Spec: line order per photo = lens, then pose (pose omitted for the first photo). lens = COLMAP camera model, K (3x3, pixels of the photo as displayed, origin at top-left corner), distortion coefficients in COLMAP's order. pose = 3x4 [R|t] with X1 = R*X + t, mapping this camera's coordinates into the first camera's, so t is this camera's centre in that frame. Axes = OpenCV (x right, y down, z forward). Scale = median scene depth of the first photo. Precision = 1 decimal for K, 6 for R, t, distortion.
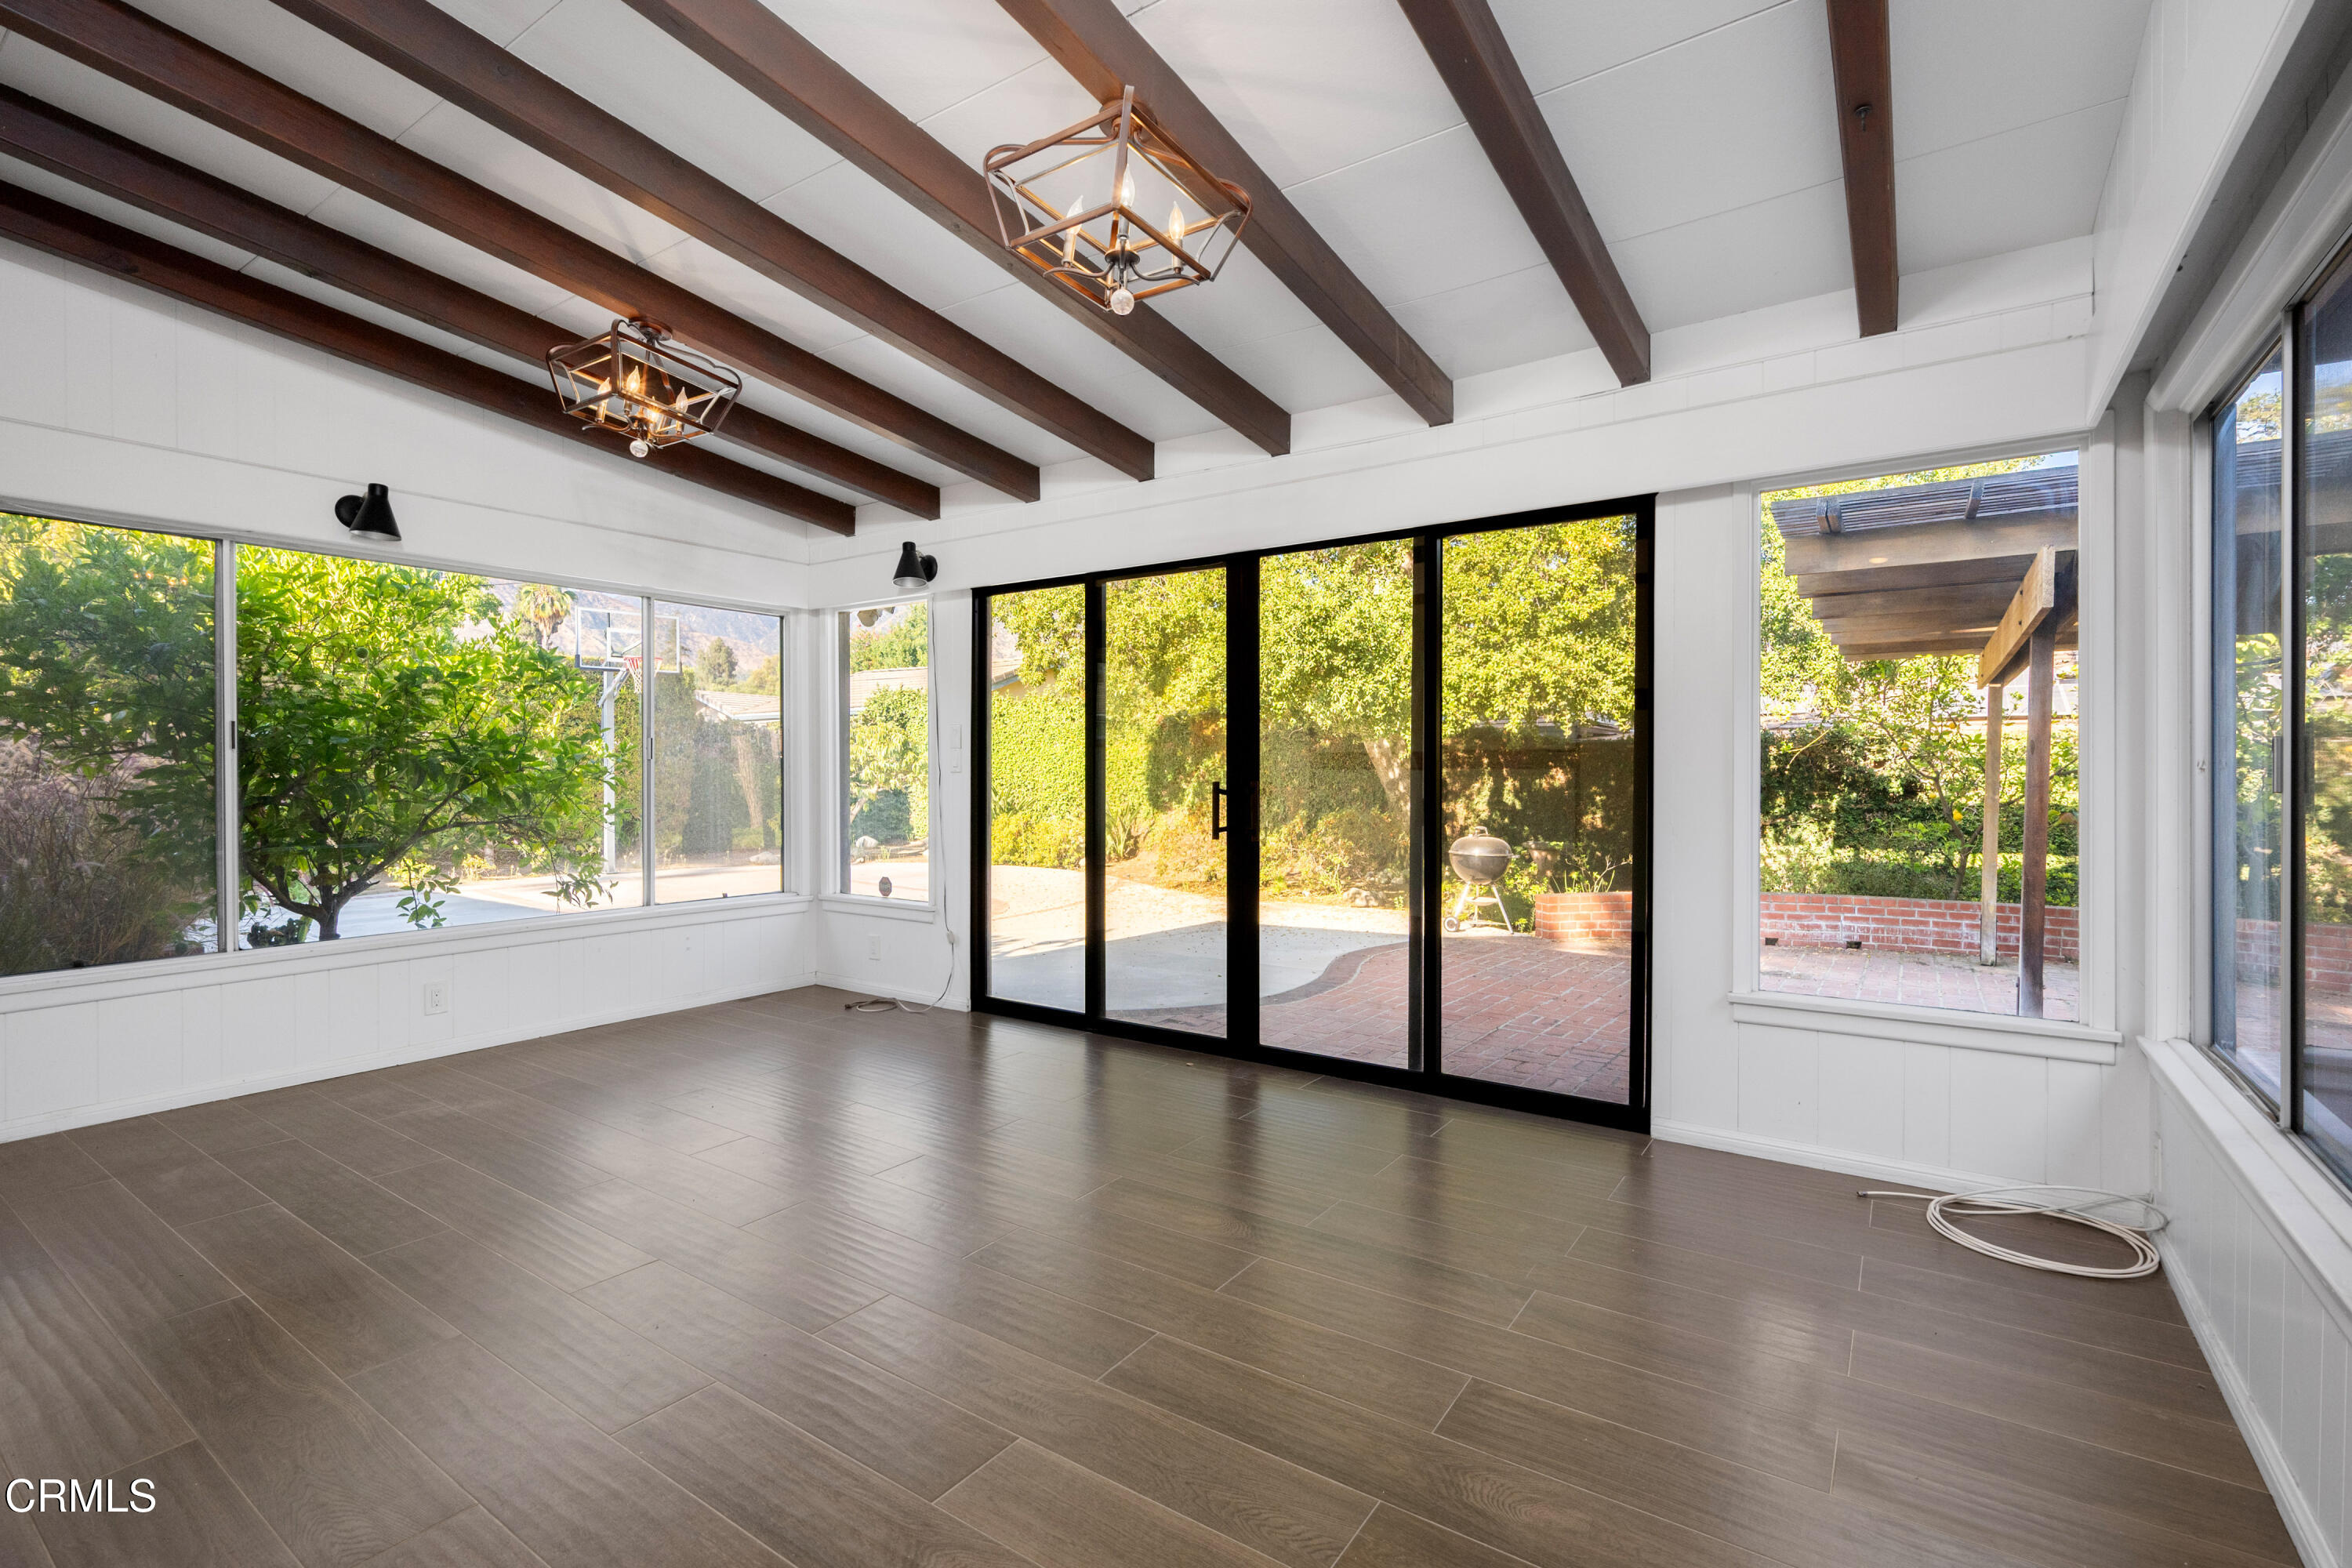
lens RADIAL K [[1076.3, 0, 1165.0], [0, 1076.3, 778.2], [0, 0, 1]] dist [-0.000369, -0.000689]
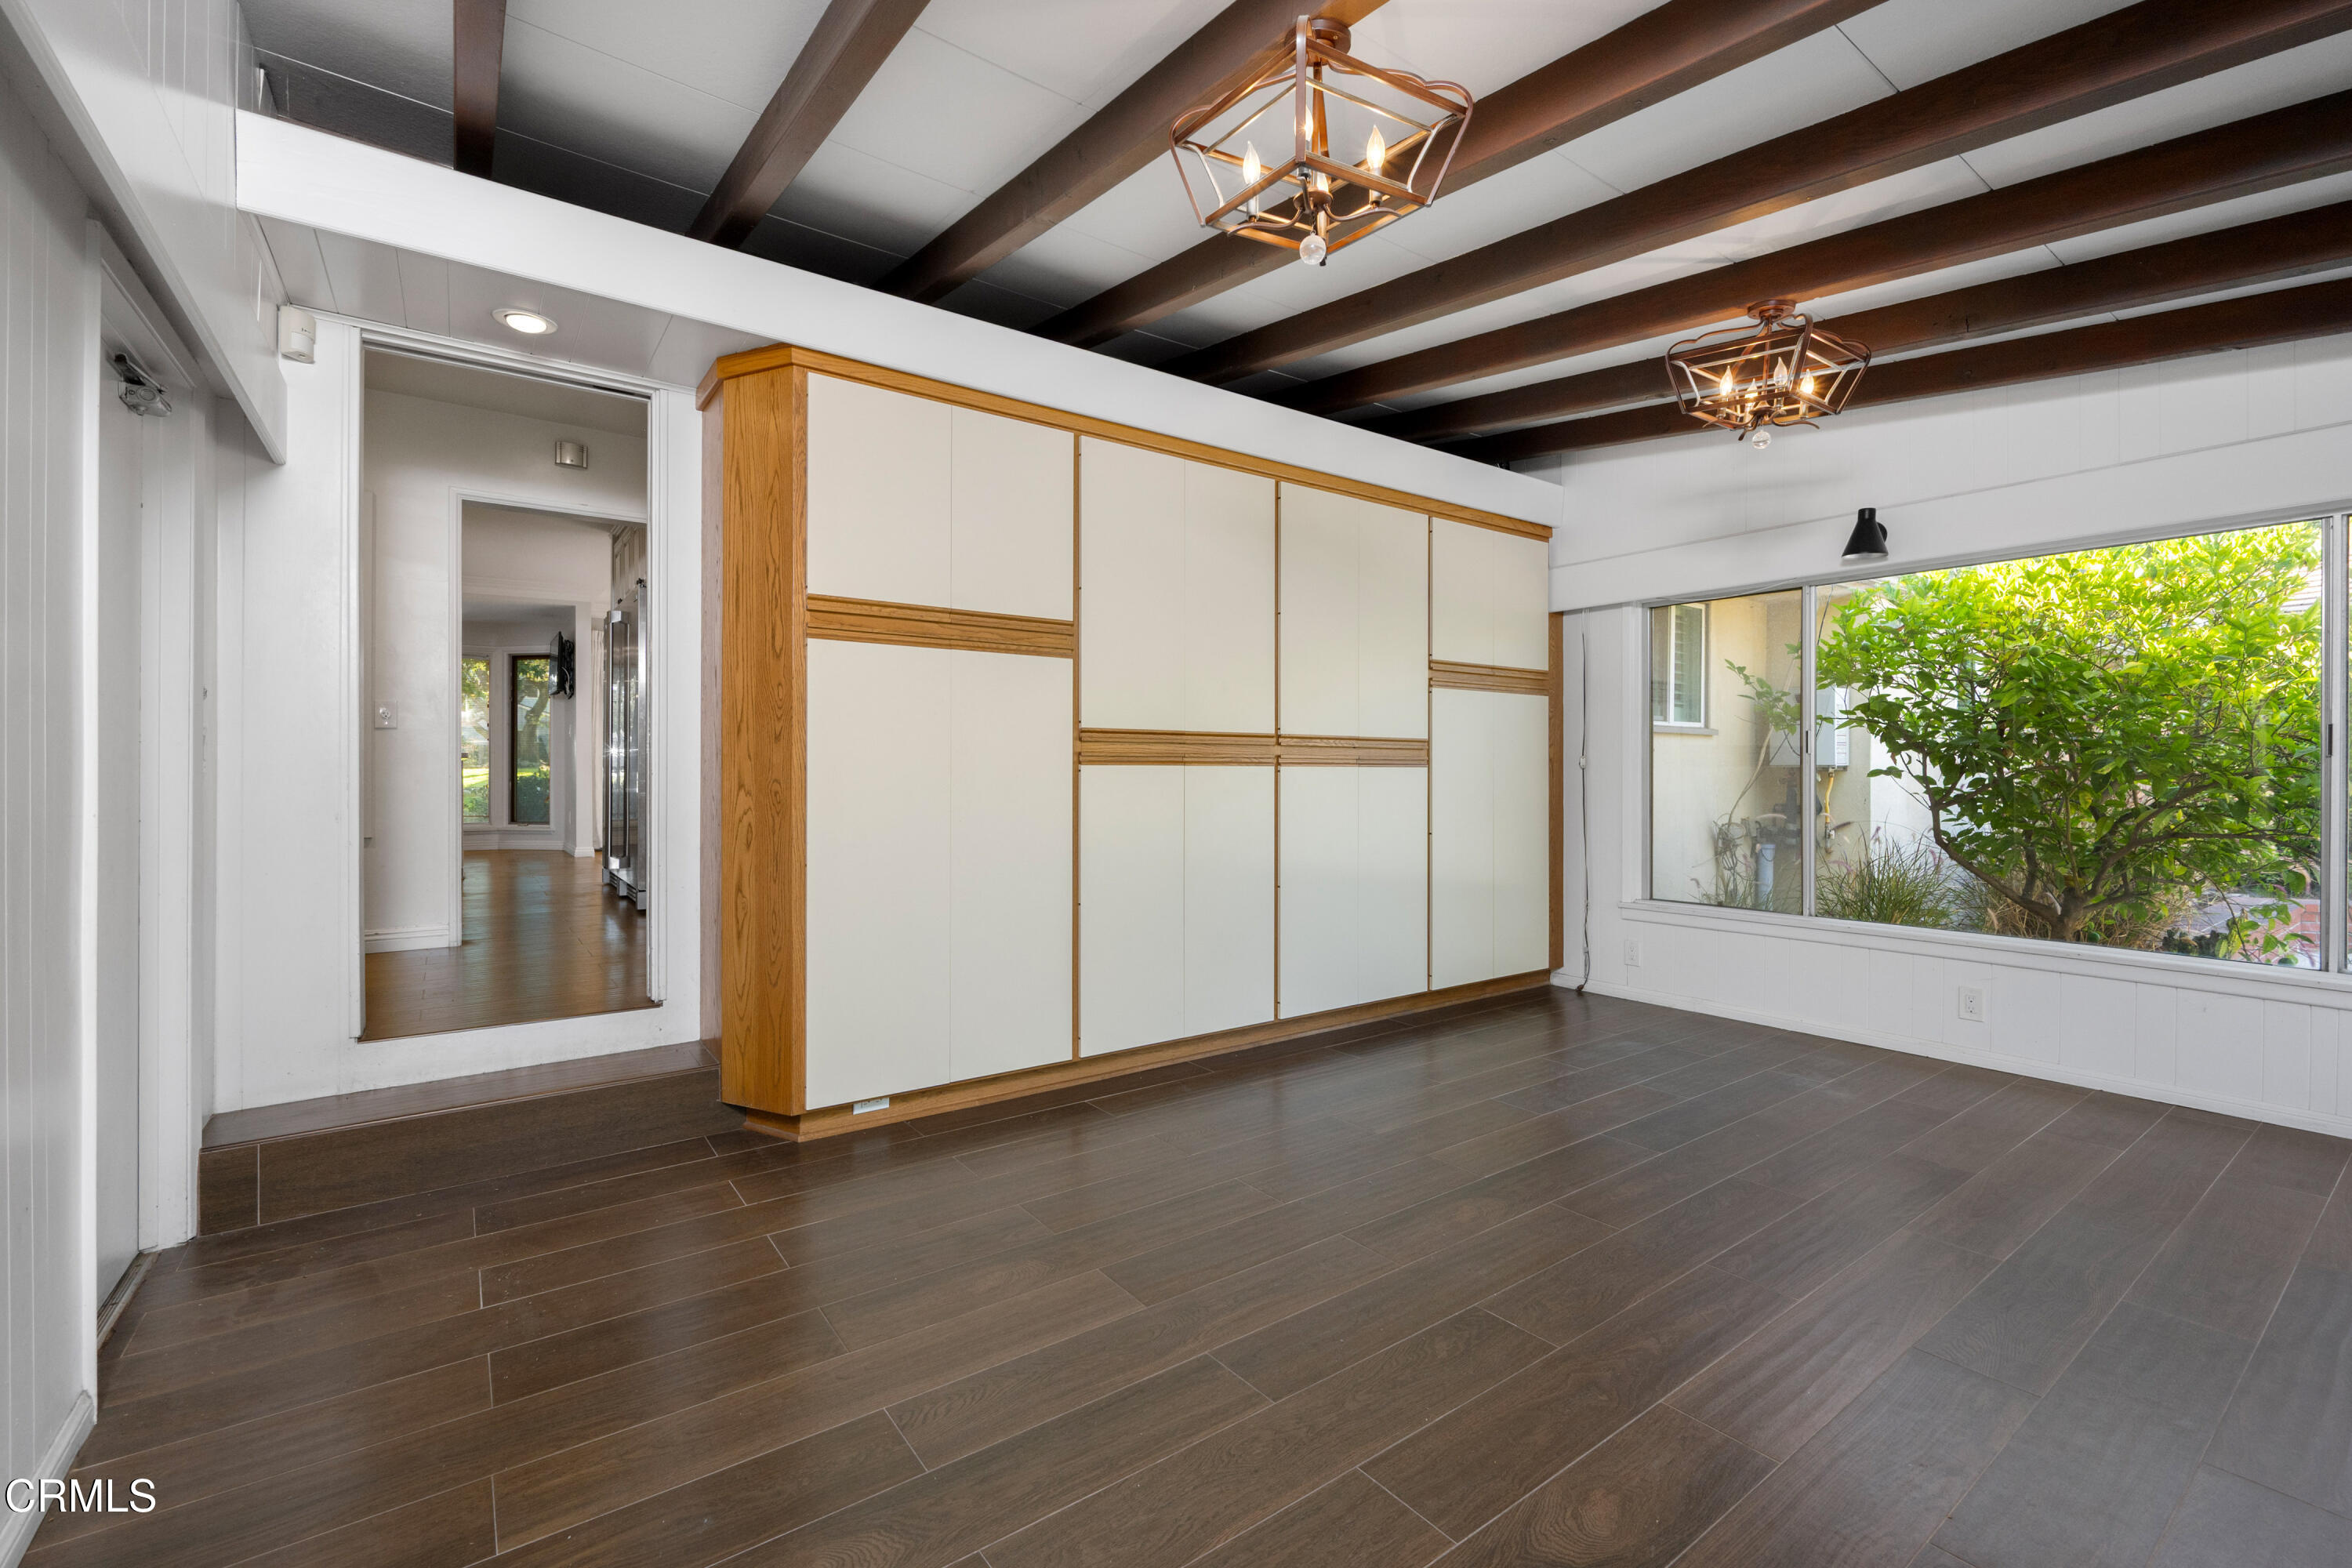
lens RADIAL K [[997.9, 0, 1181.5], [0, 997.9, 767.4], [0, 0, 1]] dist [0.001298, -0.001157]
pose [[-0.324436, -0.004931, -0.945895, 0.591408], [-0.008713, 0.999960, -0.002224, -0.002578], [0.945868, 0.007520, -0.324466, 0.882957]]
